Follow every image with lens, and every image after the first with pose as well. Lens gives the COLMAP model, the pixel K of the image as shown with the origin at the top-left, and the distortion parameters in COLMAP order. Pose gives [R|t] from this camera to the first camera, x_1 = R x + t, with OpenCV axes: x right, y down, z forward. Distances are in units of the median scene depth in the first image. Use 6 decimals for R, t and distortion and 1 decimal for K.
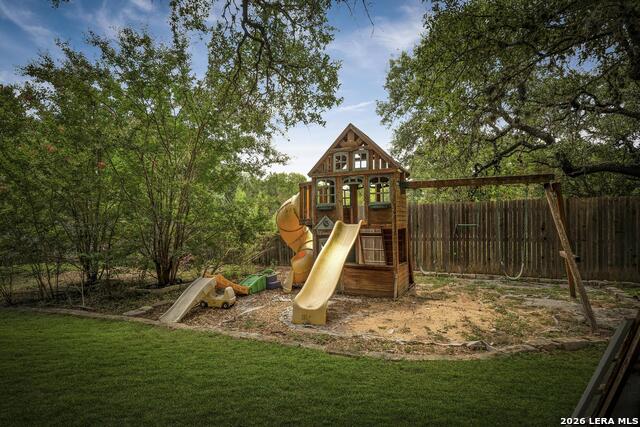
lens RADIAL K [[352.4, 0, 320.0], [0, 352.4, 213.5], [0, 0, 1]] dist [-0.001926, -0.000324]
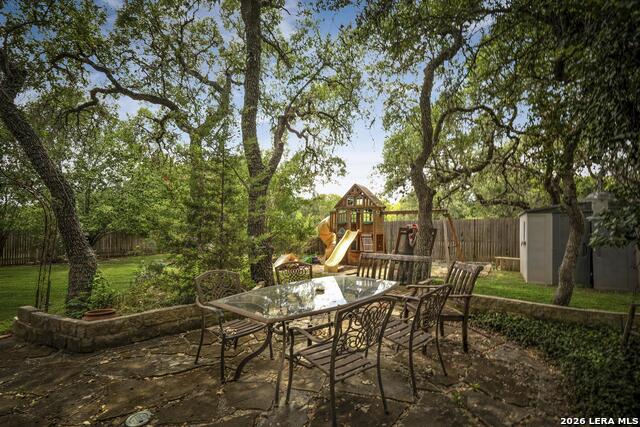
lens RADIAL K [[301.2, 0, 320.0], [0, 301.2, 213.5], [0, 0, 1]] dist [0.001005, 0.000261]
pose [[0.993113, 0.009651, -0.116760, 0.089696], [-0.014827, 0.998941, -0.043547, 0.004730], [0.116216, 0.044978, 0.992205, -0.730237]]
